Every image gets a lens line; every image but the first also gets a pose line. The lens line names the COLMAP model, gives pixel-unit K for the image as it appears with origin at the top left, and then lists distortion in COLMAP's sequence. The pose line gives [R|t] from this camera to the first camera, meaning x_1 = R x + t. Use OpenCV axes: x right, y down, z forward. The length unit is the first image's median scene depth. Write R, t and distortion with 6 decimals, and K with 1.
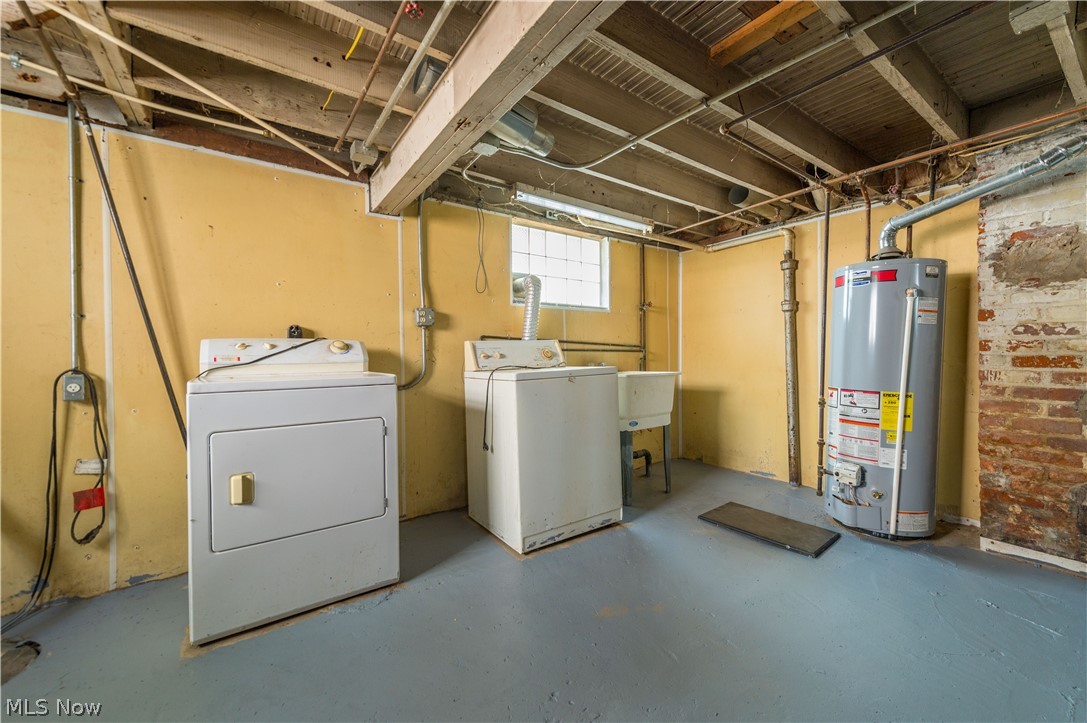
lens RADIAL K [[431.6, 0, 555.3], [0, 431.6, 355.0], [0, 0, 1]] dist [0.014869, -0.005566]
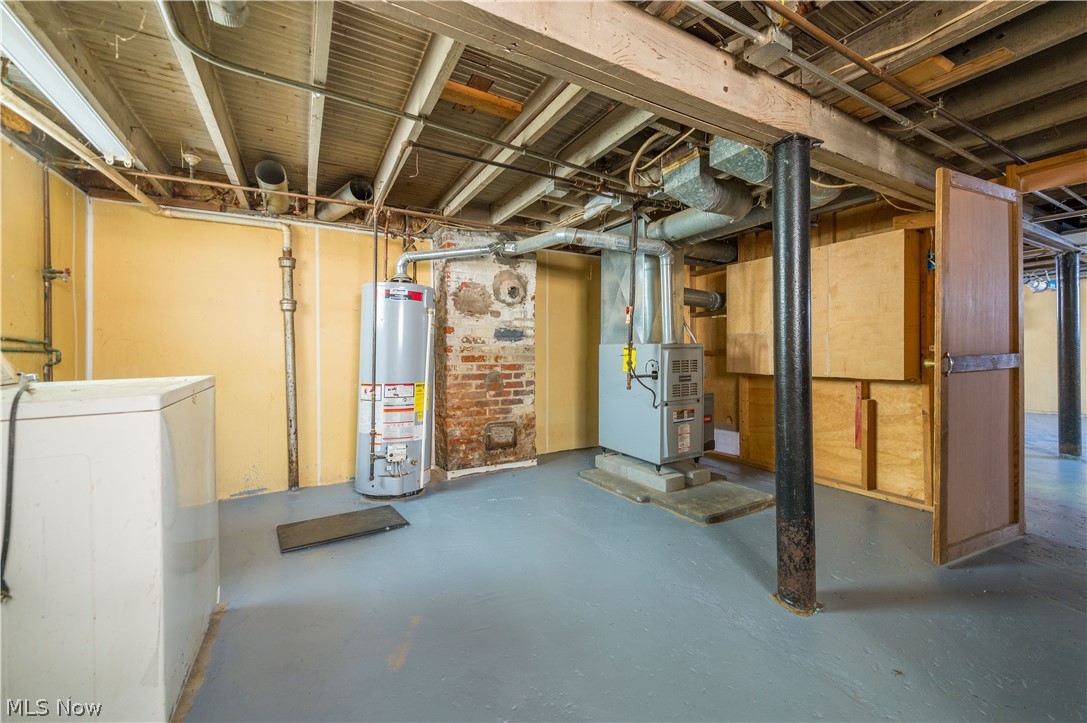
lens RADIAL K [[431.6, 0, 555.3], [0, 431.6, 355.0], [0, 0, 1]] dist [0.014869, -0.005566]
pose [[0.086747, -0.002643, 0.996227, -0.502110], [0.008837, 0.999959, 0.001883, -0.000503], [-0.996191, 0.008640, 0.086767, 0.446649]]
